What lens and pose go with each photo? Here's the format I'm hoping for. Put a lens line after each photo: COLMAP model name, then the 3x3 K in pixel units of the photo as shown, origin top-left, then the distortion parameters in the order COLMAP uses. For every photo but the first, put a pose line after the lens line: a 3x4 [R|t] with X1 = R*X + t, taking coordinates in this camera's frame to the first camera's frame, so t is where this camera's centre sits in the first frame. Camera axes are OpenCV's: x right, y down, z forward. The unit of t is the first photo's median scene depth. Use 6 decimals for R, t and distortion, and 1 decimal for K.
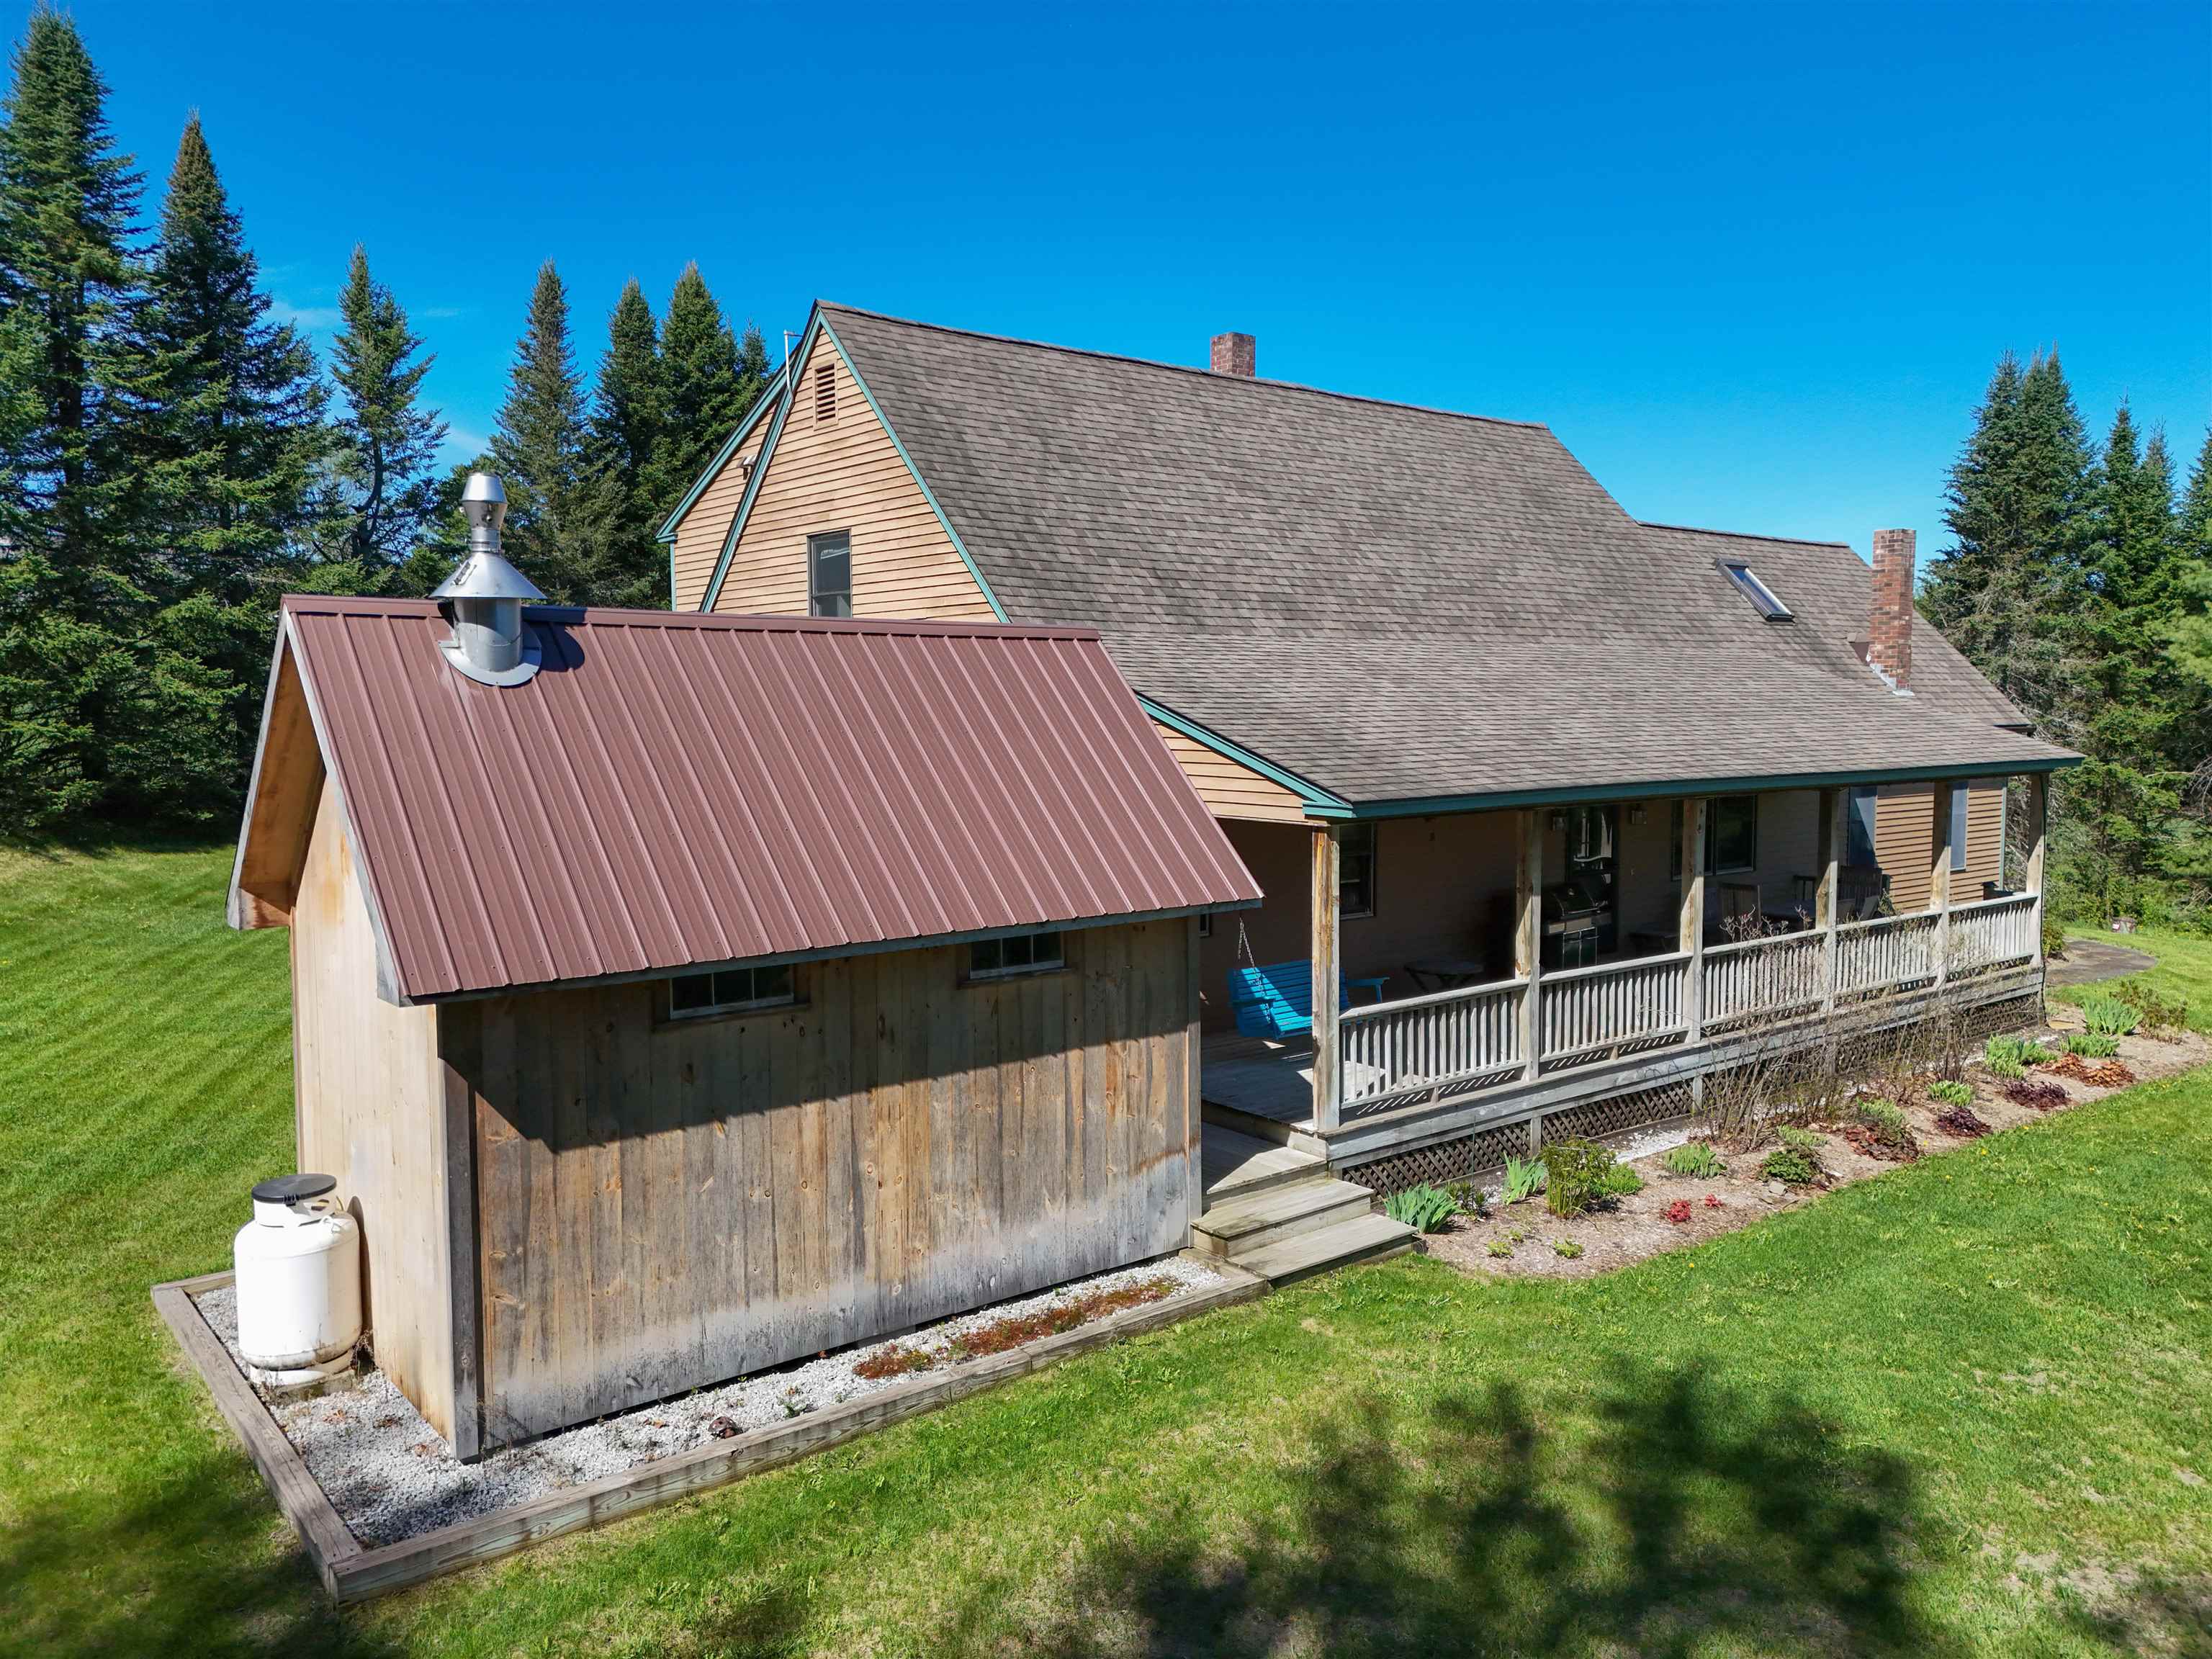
lens RADIAL K [[1561.4, 0, 1106.0], [0, 1561.4, 829.5], [0, 0, 1]] dist [-0.002531, -0.000784]
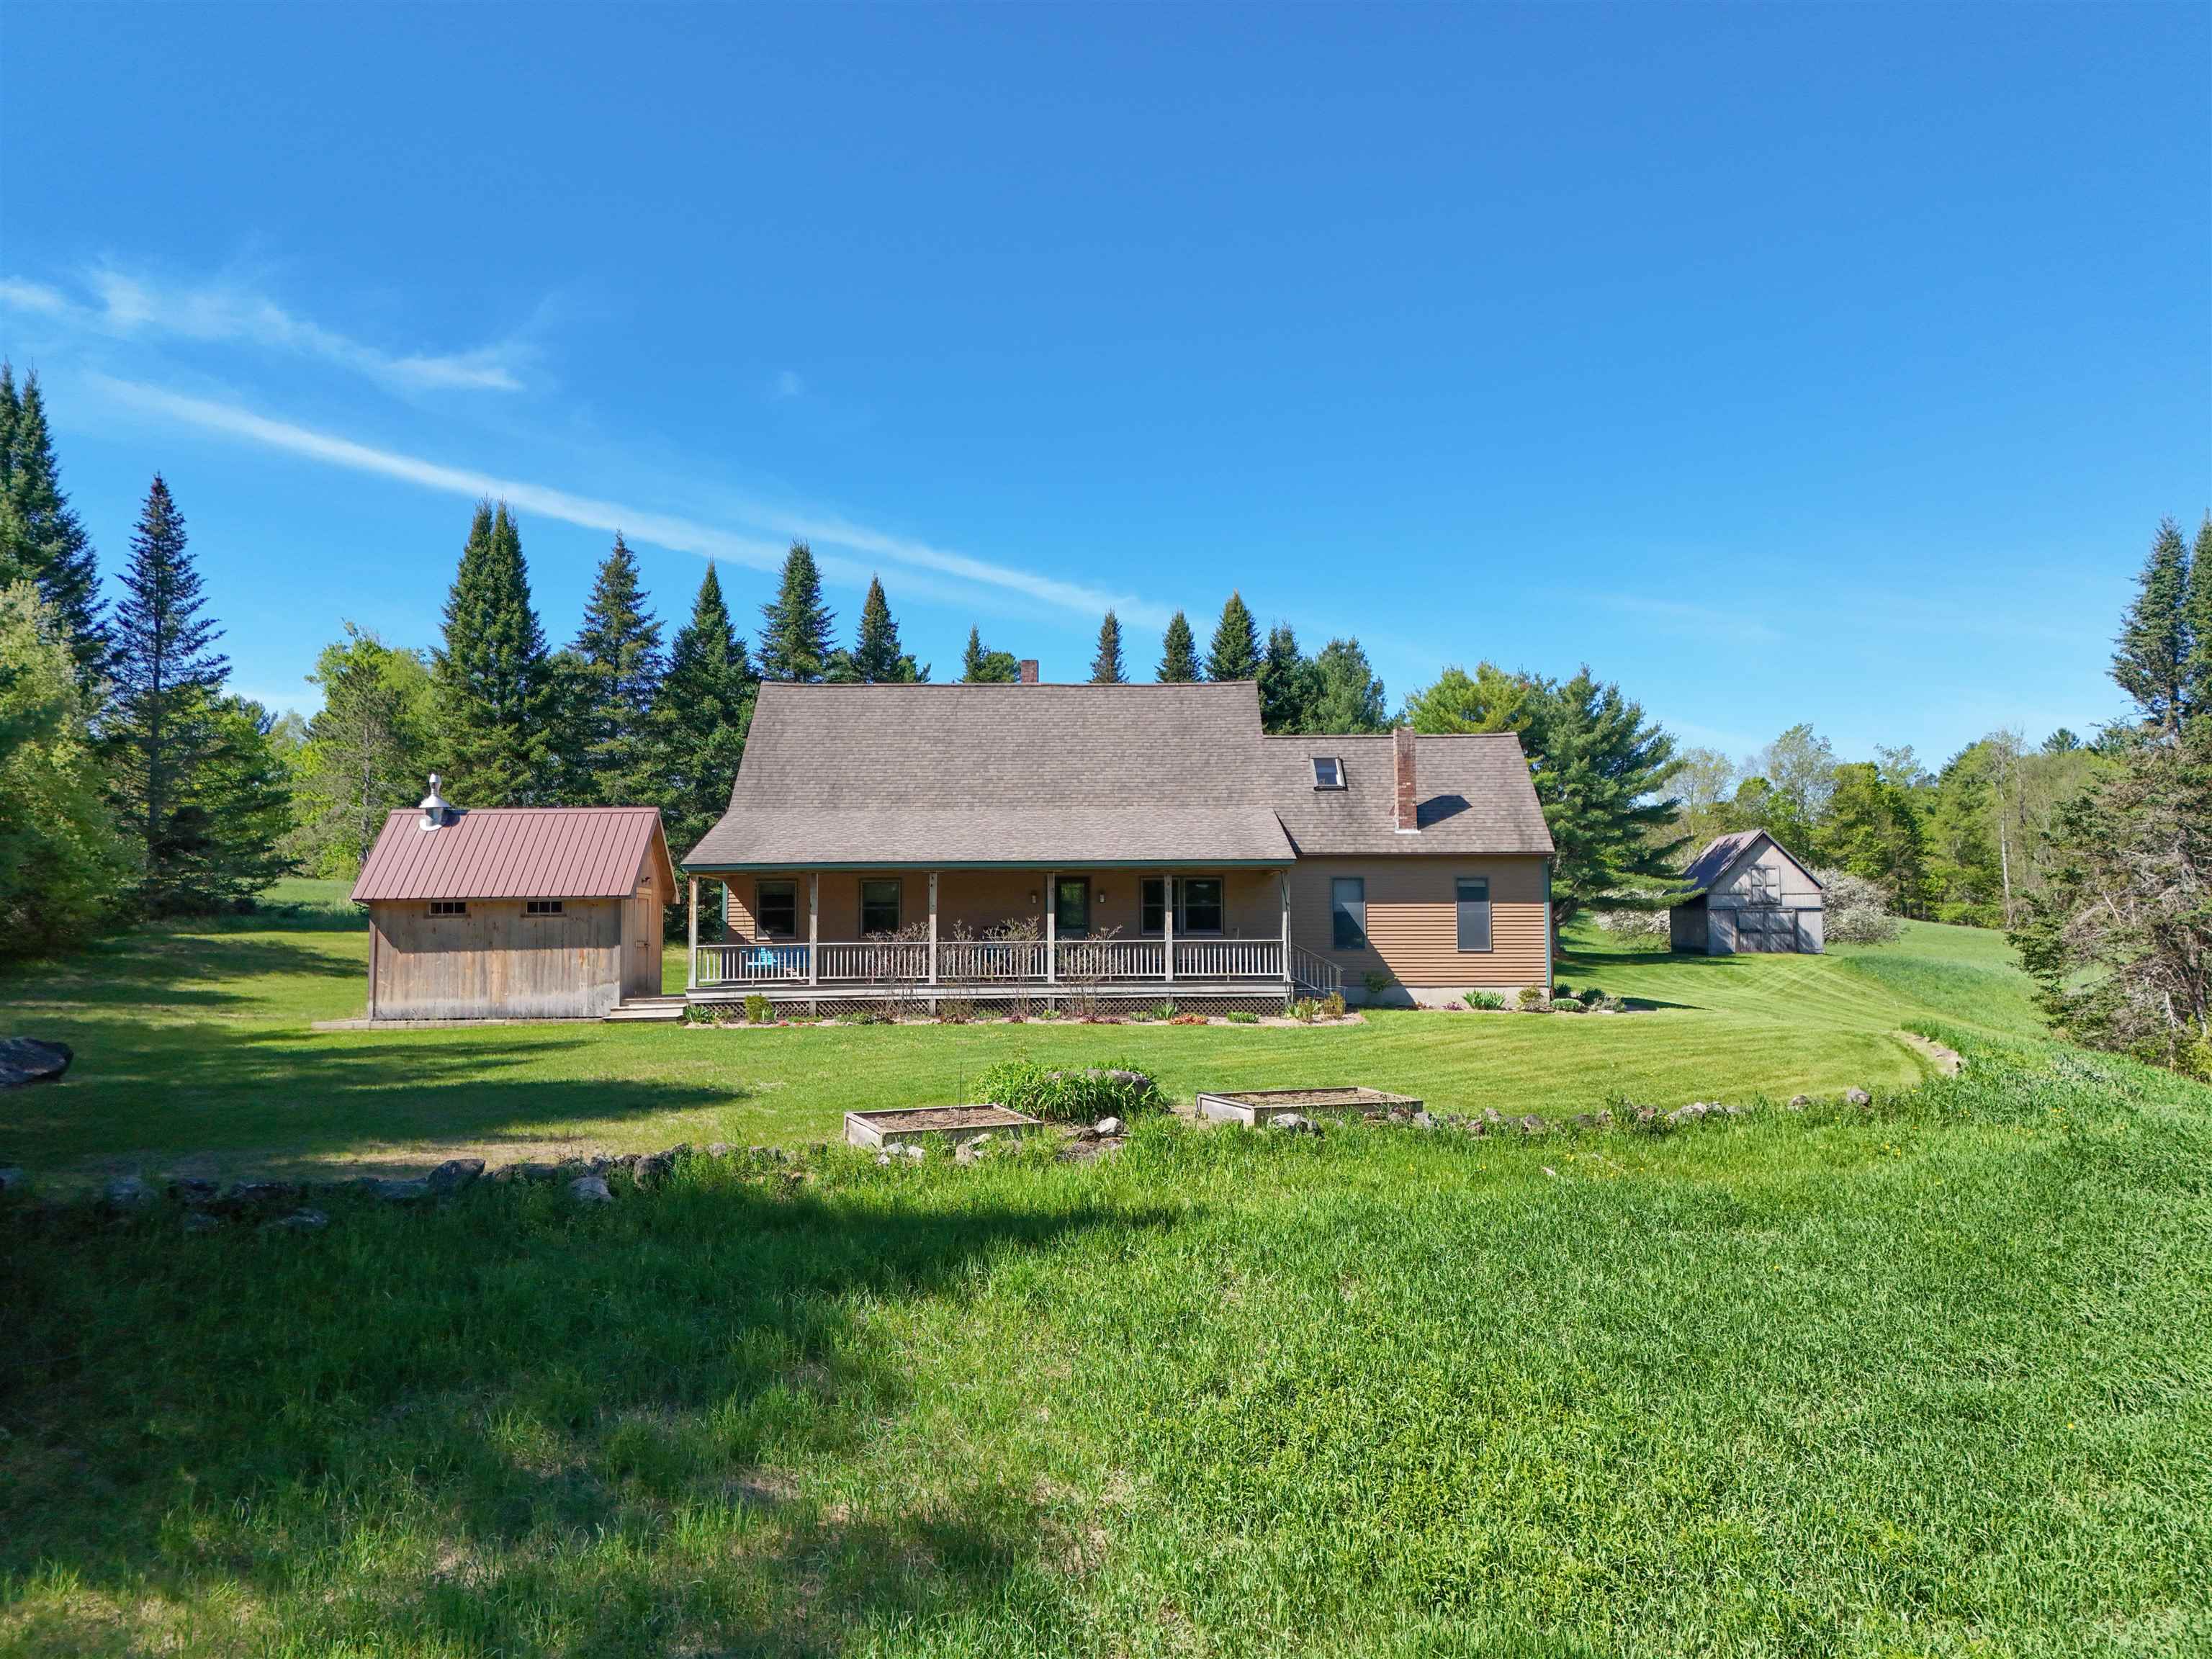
lens RADIAL K [[1561.4, 0, 1106.0], [0, 1561.4, 829.5], [0, 0, 1]] dist [-0.002531, -0.000784]
pose [[0.766529, -0.058424, -0.639547, 2.743588], [-0.038945, 0.989792, -0.137097, 0.300073], [0.641028, 0.129997, 0.756429, -0.664425]]
